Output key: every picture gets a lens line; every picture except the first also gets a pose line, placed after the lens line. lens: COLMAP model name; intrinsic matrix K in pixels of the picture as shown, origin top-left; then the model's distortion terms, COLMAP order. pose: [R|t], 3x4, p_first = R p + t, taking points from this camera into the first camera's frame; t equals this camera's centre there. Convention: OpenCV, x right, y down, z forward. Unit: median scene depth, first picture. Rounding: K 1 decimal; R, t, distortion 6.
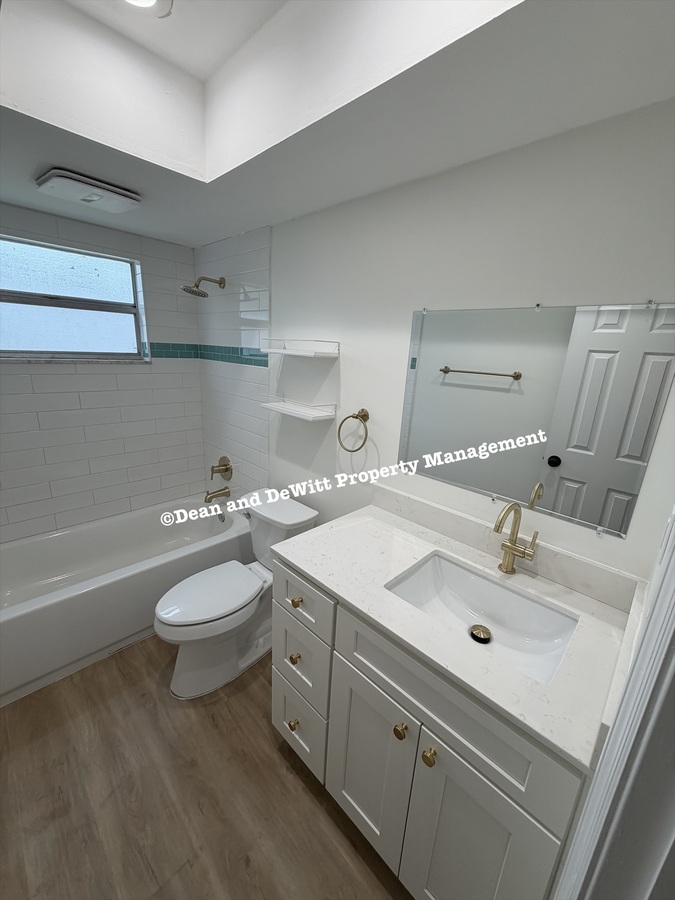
lens RADIAL K [[357.8, 0, 338.0], [0, 357.8, 449.1], [0, 0, 1]] dist [-0.001099, 0.000643]
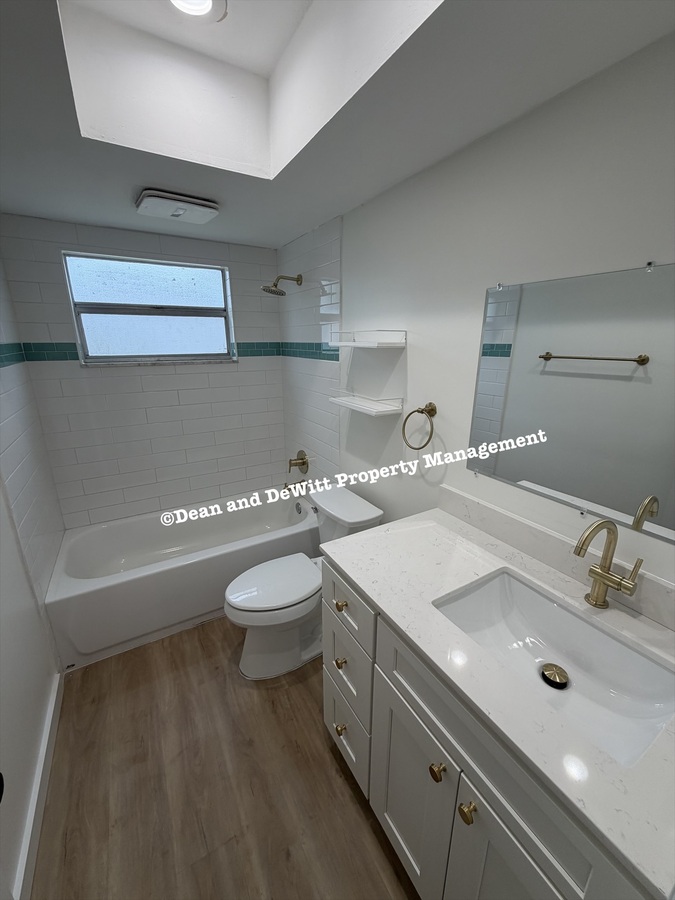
lens RADIAL K [[357.8, 0, 337.8], [0, 357.8, 449.0], [0, 0, 1]] dist [-0.001099, 0.000643]
pose [[0.964631, 0.024476, -0.262464, 0.090529], [-0.020598, 0.999634, 0.017519, -0.005809], [0.262797, -0.011494, 0.964783, 0.061824]]
